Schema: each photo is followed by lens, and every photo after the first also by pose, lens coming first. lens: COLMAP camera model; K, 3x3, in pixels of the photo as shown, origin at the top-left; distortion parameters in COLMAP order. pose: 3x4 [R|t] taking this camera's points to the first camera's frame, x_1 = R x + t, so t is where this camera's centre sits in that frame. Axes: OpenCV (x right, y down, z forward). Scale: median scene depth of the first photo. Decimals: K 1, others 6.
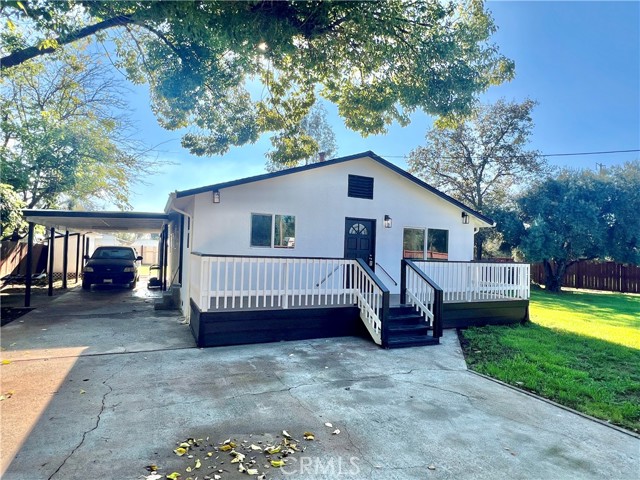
lens RADIAL K [[361.8, 0, 320.5], [0, 361.8, 240.3], [0, 0, 1]] dist [-0.020700, 0.005844]
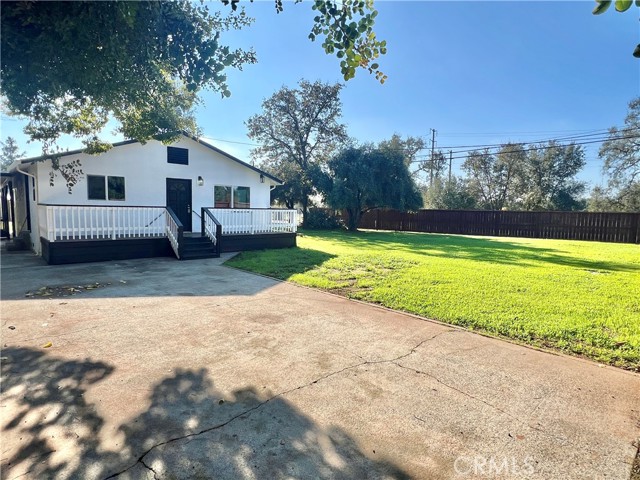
lens RADIAL K [[361.8, 0, 319.6], [0, 361.8, 240.9], [0, 0, 1]] dist [-0.020700, 0.005844]
pose [[0.947928, -0.041581, 0.315759, 0.177660], [0.000229, 0.991529, 0.129883, -0.003660], [-0.318485, -0.123047, 0.939908, -0.510362]]
